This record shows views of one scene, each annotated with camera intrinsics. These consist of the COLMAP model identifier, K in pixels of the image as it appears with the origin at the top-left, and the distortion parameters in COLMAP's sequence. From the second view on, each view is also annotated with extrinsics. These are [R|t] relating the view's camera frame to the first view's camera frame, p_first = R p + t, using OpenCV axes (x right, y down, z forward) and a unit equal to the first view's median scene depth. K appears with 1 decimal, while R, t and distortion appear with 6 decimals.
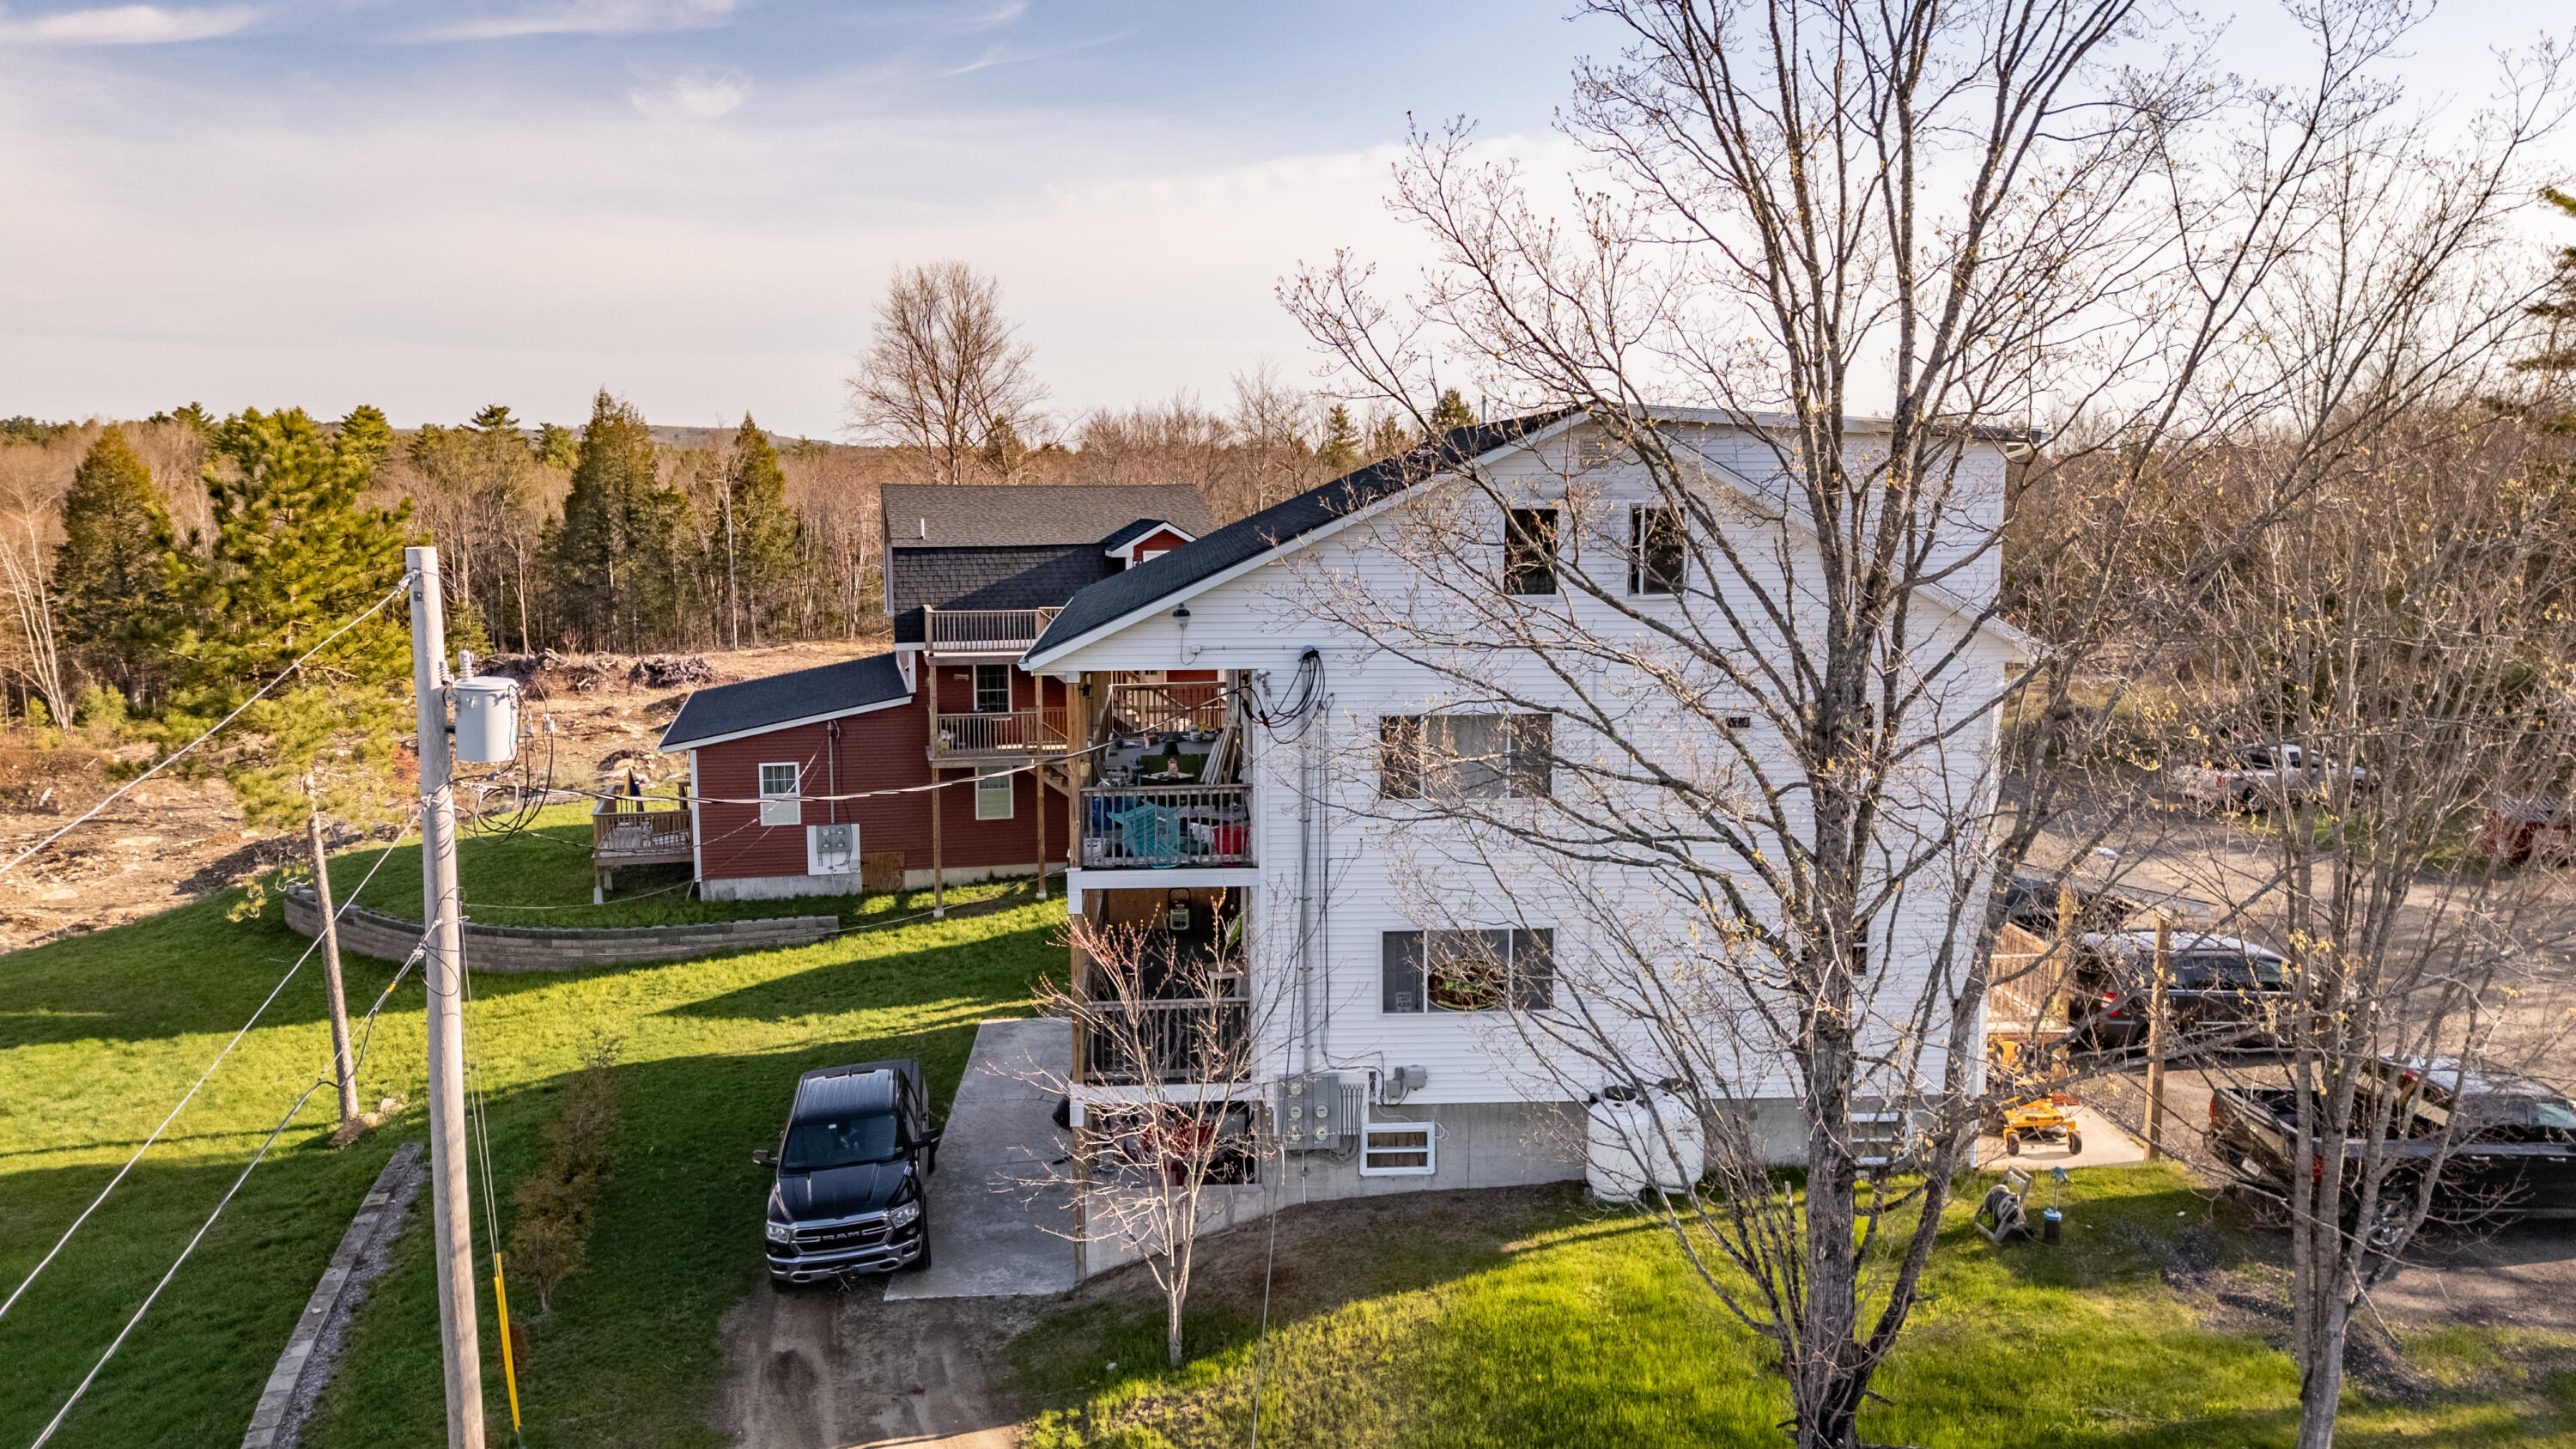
lens RADIAL K [[1905.3, 0, 1291.1], [0, 1905.3, 707.8], [0, 0, 1]] dist [0.065385, -0.056346]
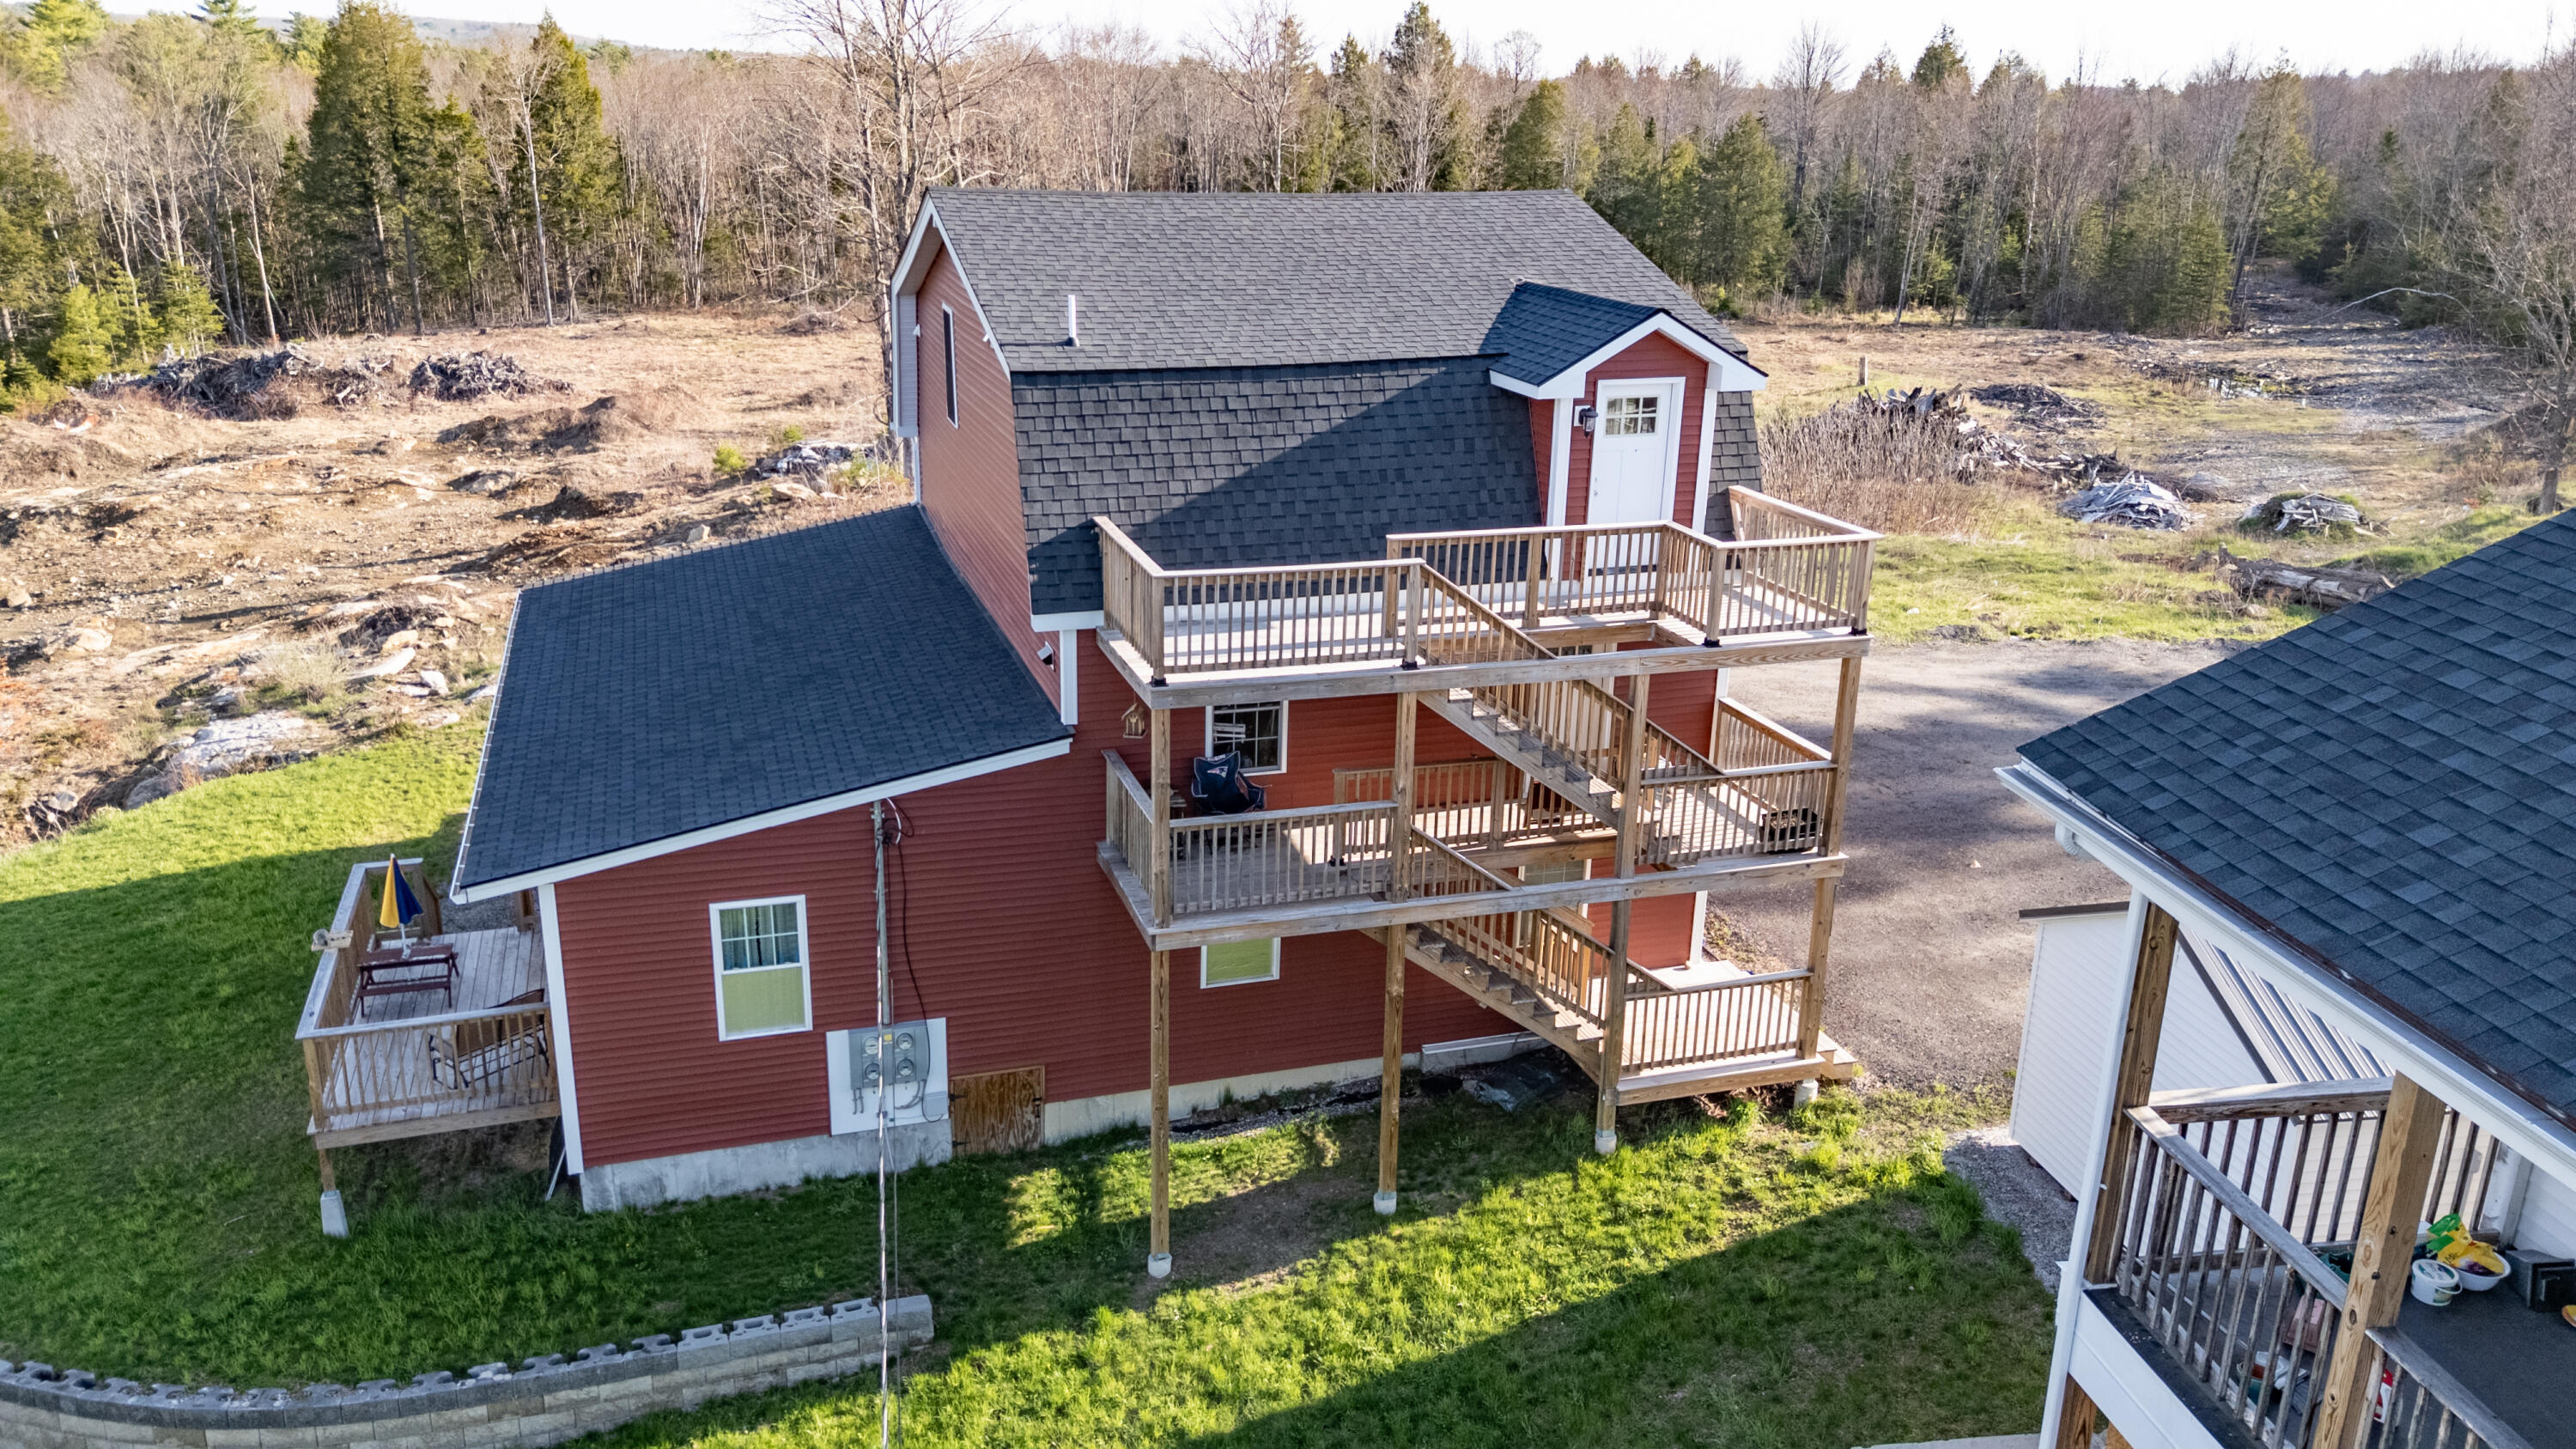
lens RADIAL K [[1905.3, 0, 1296.9], [0, 1905.3, 736.4], [0, 0, 1]] dist [0.065385, -0.056346]
pose [[0.996380, -0.004792, 0.084878, -0.184474], [-0.012201, 0.980013, 0.198559, -0.090085], [-0.084133, -0.198876, 0.976407, 0.585853]]
